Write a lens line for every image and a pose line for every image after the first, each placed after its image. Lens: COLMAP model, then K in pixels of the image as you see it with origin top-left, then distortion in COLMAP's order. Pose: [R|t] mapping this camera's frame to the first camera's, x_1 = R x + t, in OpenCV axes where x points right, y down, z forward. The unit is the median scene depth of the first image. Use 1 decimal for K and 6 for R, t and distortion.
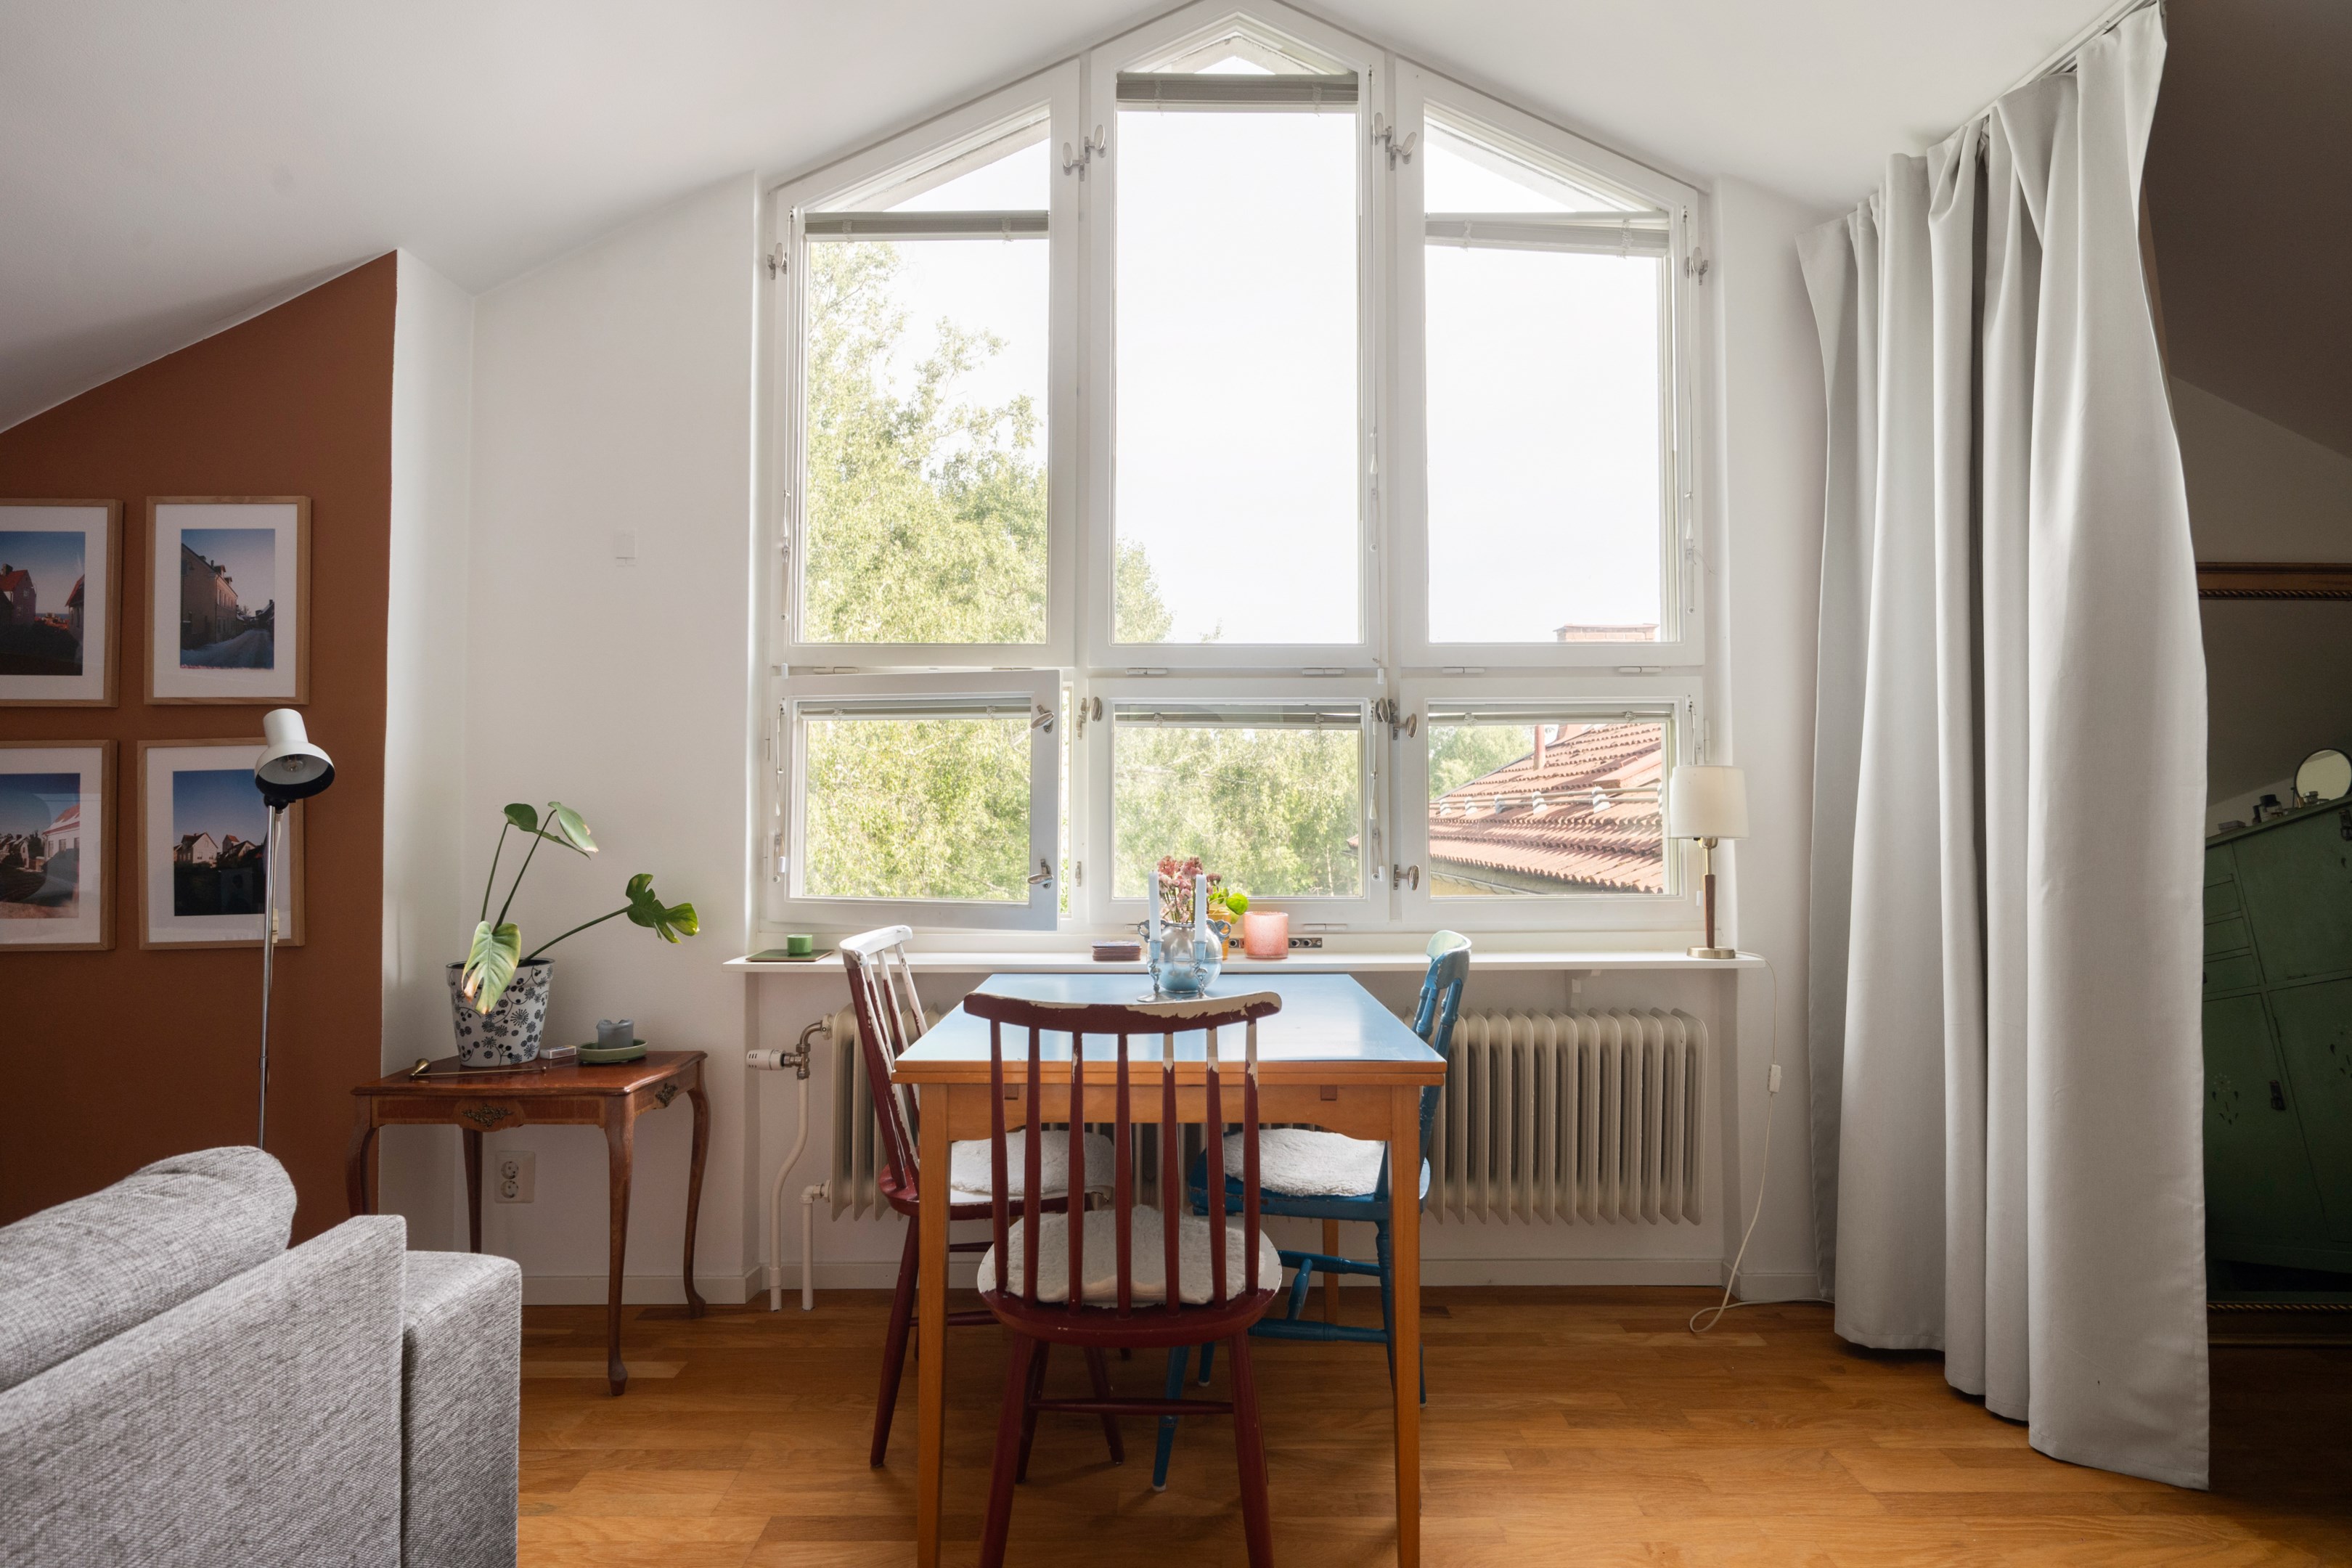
lens RADIAL K [[1204.8, 0, 1174.5], [0, 1204.8, 780.6], [0, 0, 1]] dist [-0.001924, 0.000115]
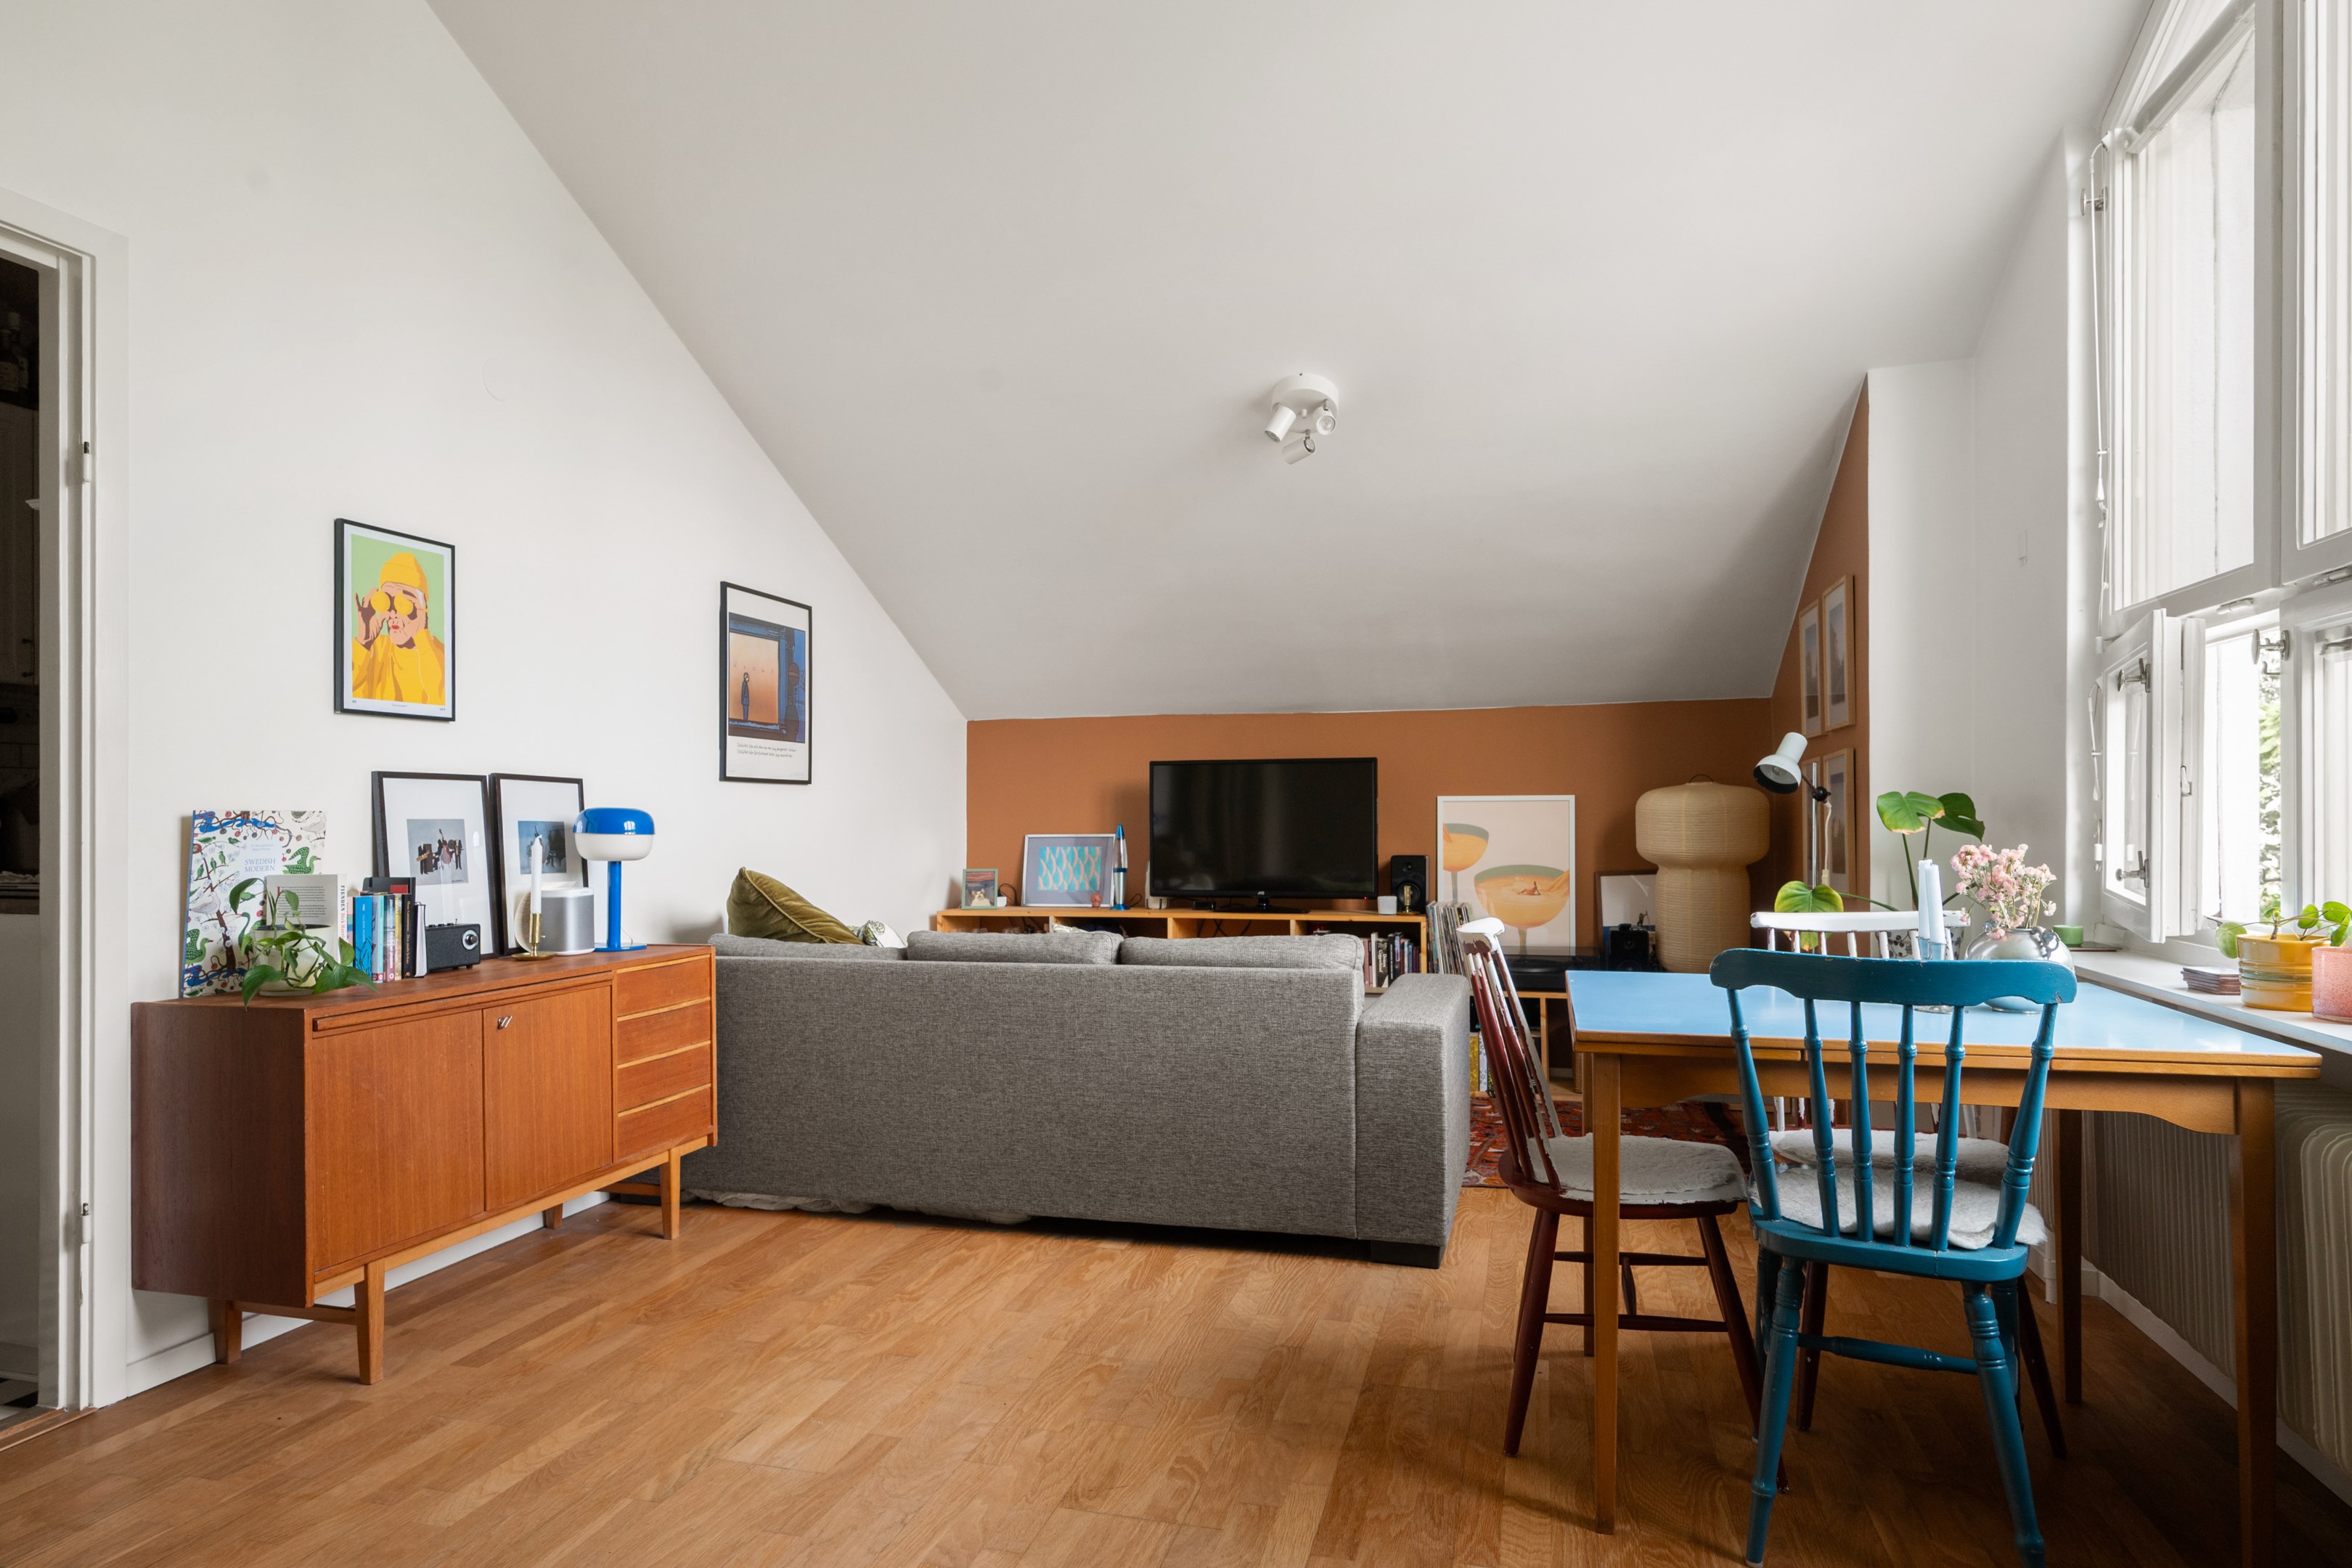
lens RADIAL K [[1352.2, 0, 1178.7], [0, 1352.2, 814.2], [0, 0, 1]] dist [0.001413, 0.000645]
pose [[-0.264763, -0.000689, -0.964313, 0.974828], [0.033022, 0.999407, -0.009781, 0.029009], [0.963748, -0.034433, -0.264583, 0.657311]]
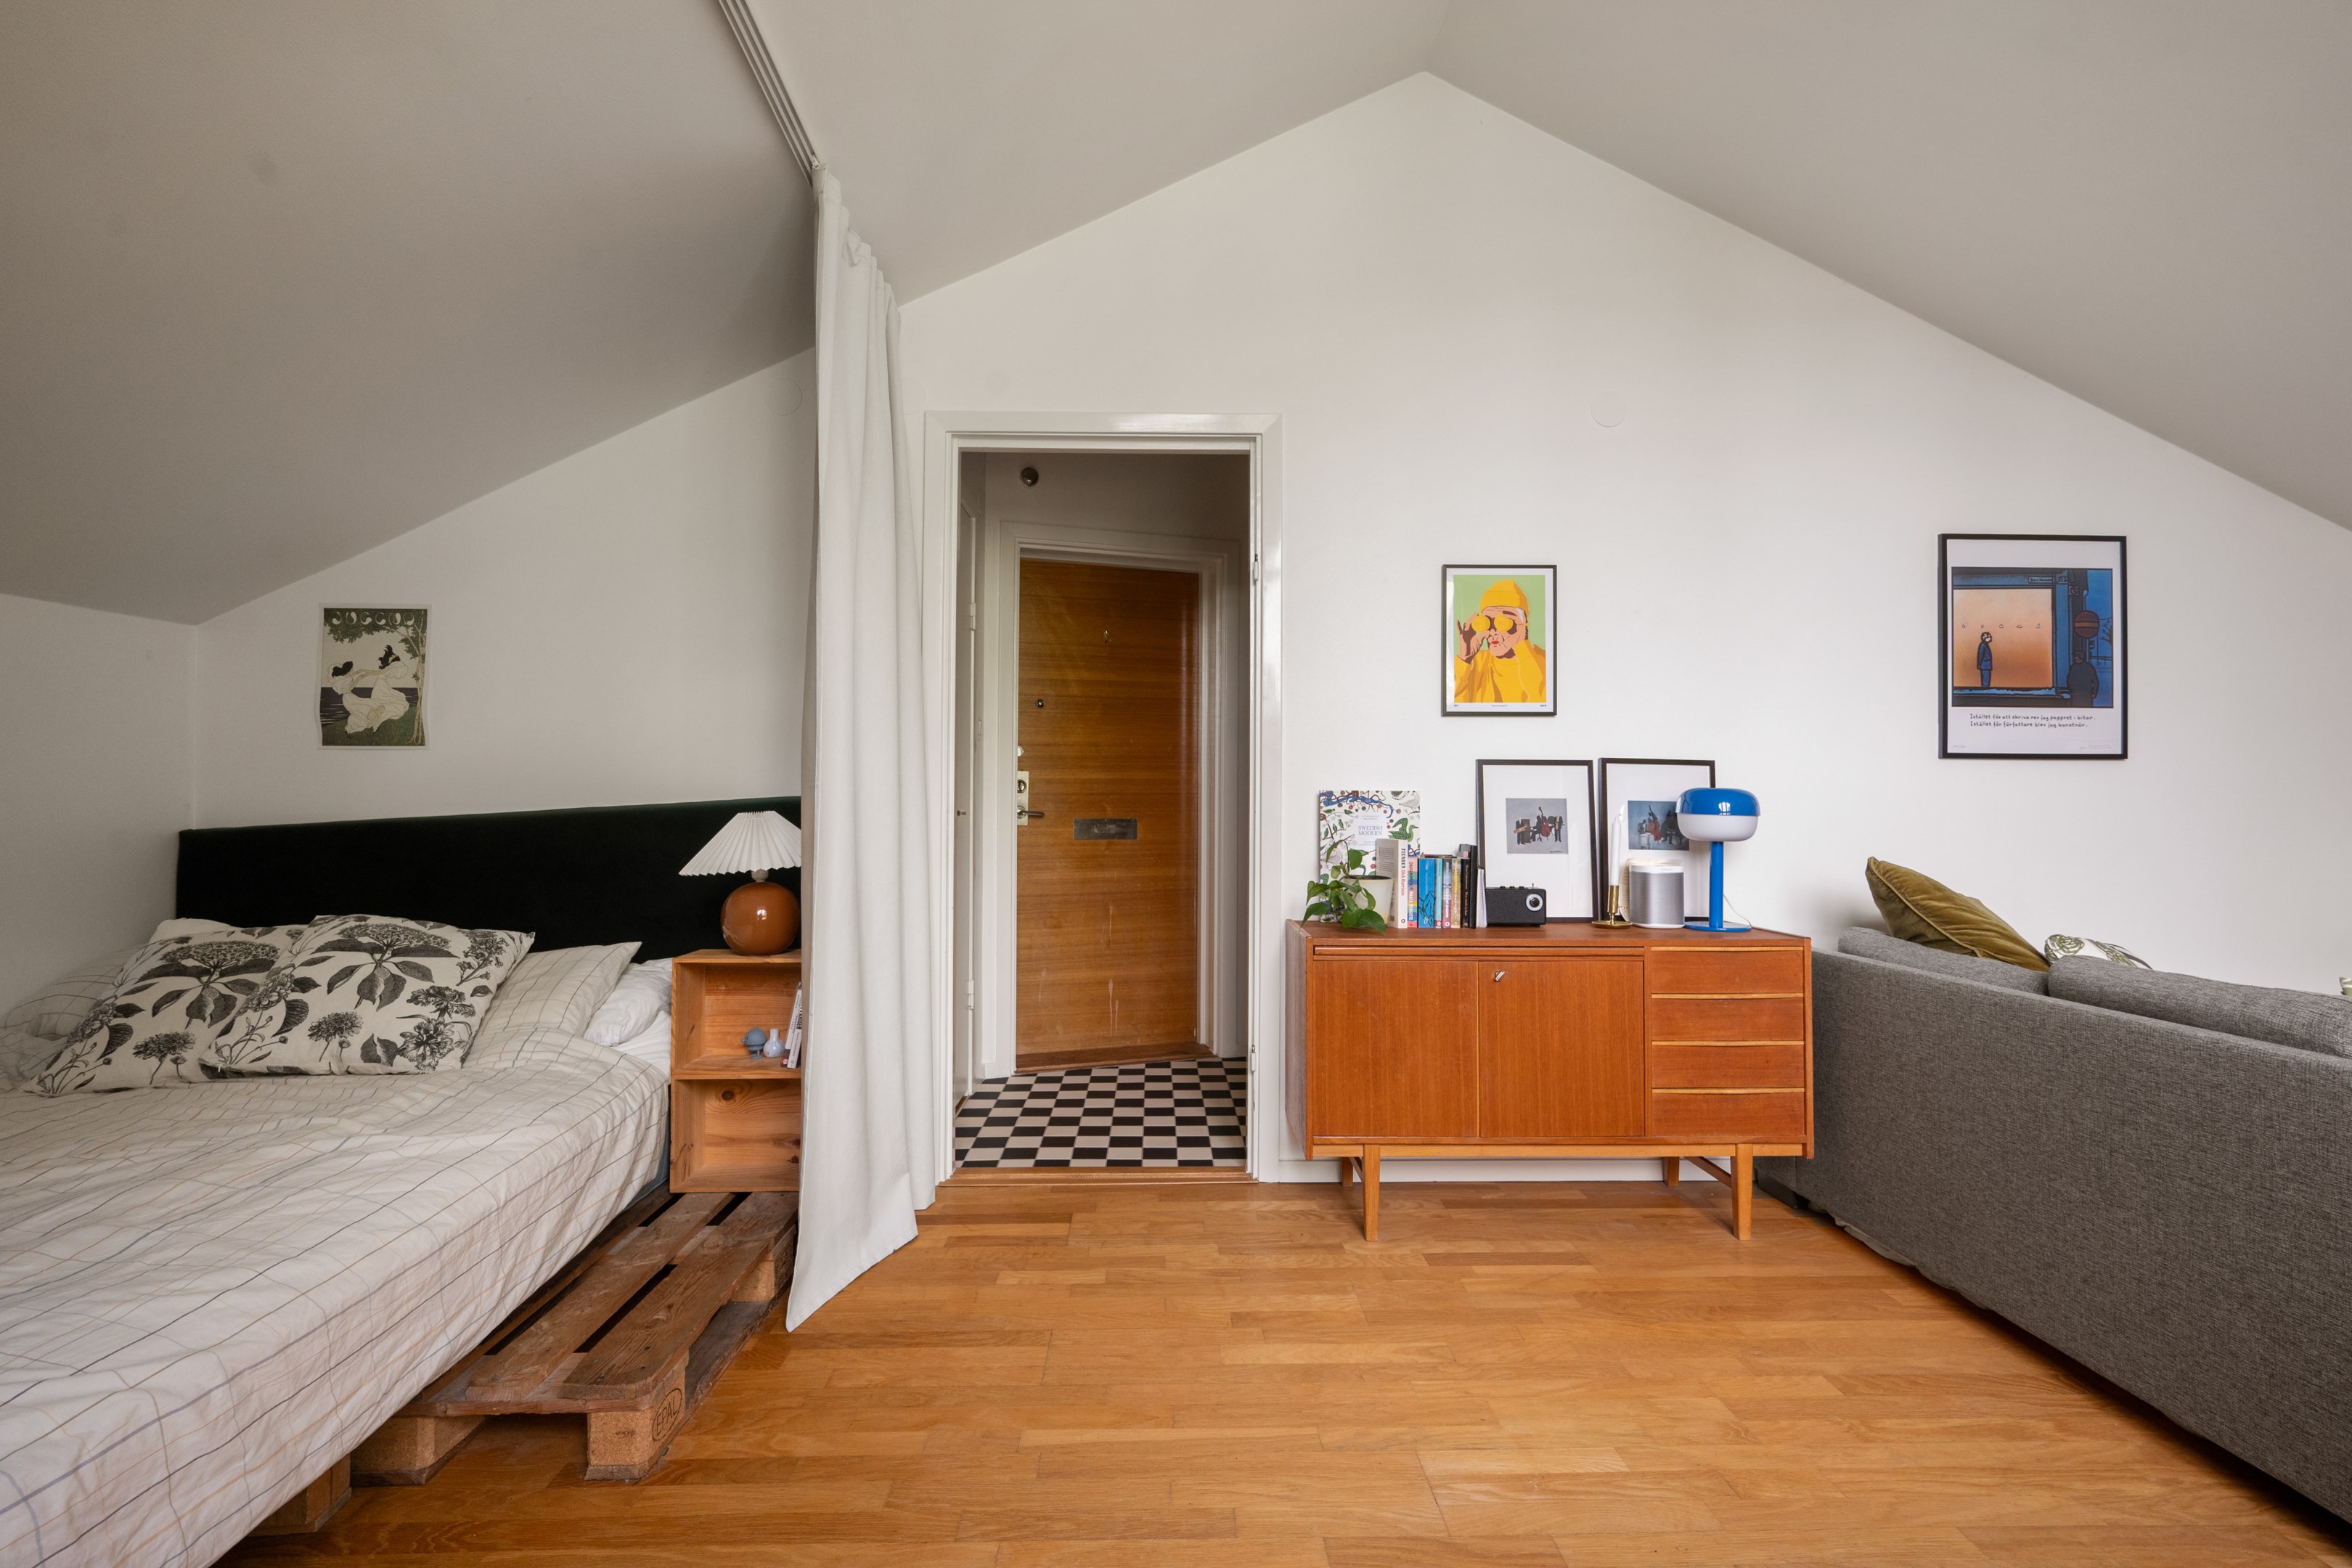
lens RADIAL K [[1047.3, 0, 1175.8], [0, 1047.3, 780.7], [0, 0, 1]] dist [0.001097, 0.000018]
pose [[-0.999797, -0.004779, -0.019557, 0.359776], [-0.003781, 0.998704, -0.050748, 0.039354], [0.019774, -0.050664, -0.998520, 0.807470]]
